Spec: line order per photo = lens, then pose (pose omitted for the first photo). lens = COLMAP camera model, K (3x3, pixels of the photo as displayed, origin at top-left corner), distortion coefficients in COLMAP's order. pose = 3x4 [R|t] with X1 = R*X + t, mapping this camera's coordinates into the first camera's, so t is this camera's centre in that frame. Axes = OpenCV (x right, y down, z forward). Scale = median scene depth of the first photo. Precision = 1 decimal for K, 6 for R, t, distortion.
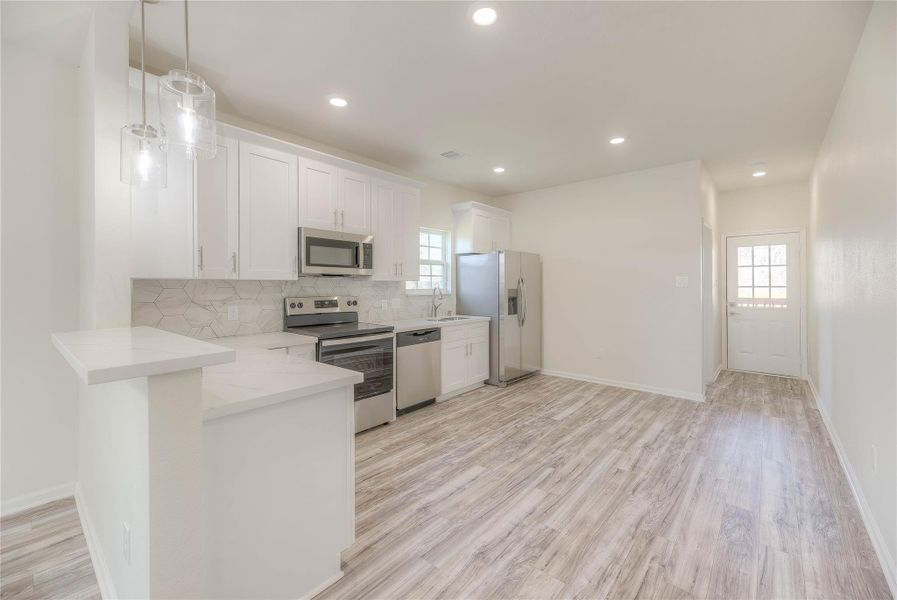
lens RADIAL K [[366.4, 0, 454.5], [0, 366.4, 283.3], [0, 0, 1]] dist [0.012966, -0.002199]
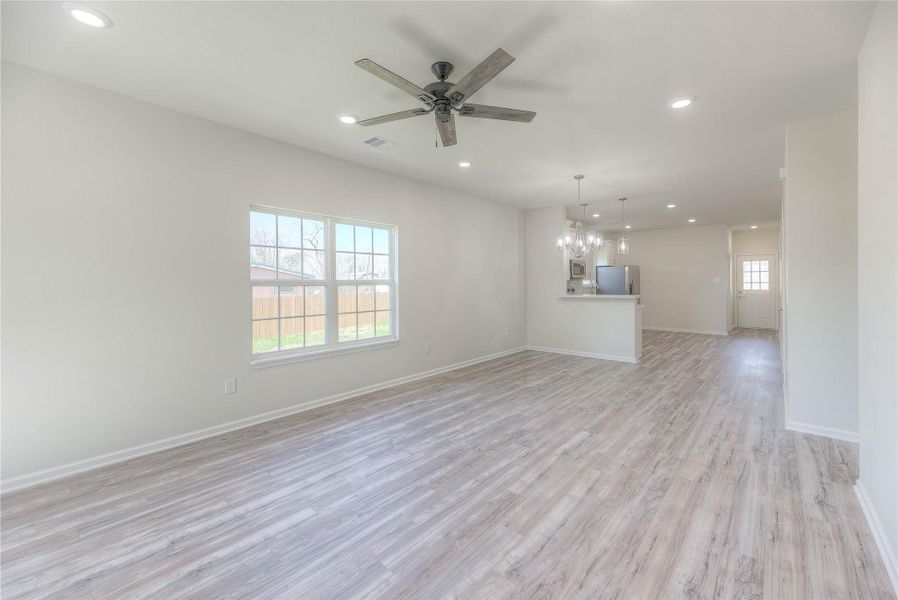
lens RADIAL K [[366.8, 0, 461.9], [0, 366.8, 284.3], [0, 0, 1]] dist [0.012966, -0.002199]
pose [[0.999985, -0.002637, 0.004772, -0.703542], [0.002622, 0.999992, 0.003152, 0.006677], [-0.004780, -0.003140, 0.999984, -0.912976]]
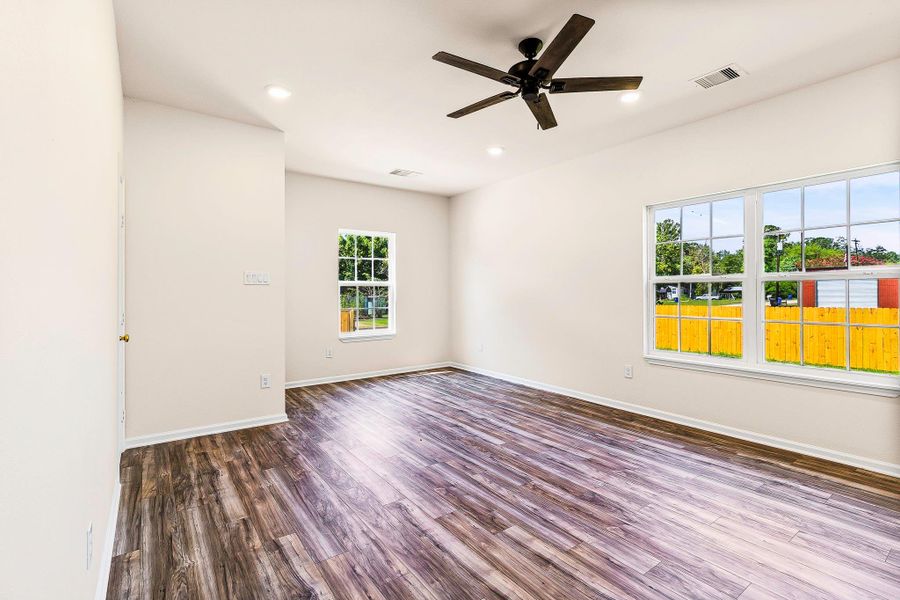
lens RADIAL K [[421.3, 0, 454.7], [0, 421.3, 291.8], [0, 0, 1]] dist [0.000884, 0.001468]
pose [[-0.230297, 0.001120, -0.973120, -0.212005], [0.003494, 0.999994, 0.000324, 0.025730], [0.973114, -0.003326, -0.230299, -0.412471]]
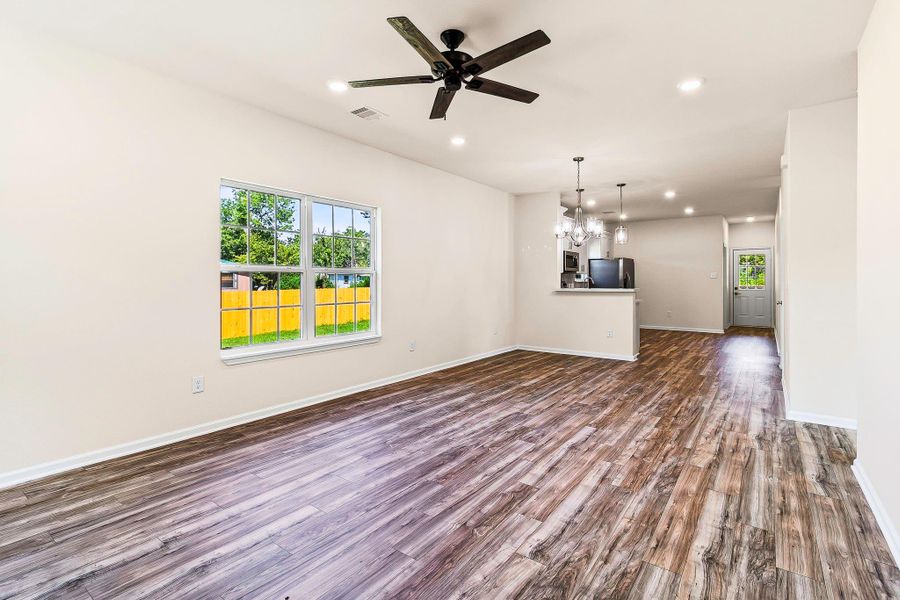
lens RADIAL K [[421.3, 0, 465.3], [0, 421.3, 281.1], [0, 0, 1]] dist [0.000884, 0.001468]
pose [[0.996241, 0.002922, 0.086577, -0.752991], [-0.002966, 0.999996, 0.000375, 0.025973], [-0.086576, -0.000630, 0.996245, -0.947599]]
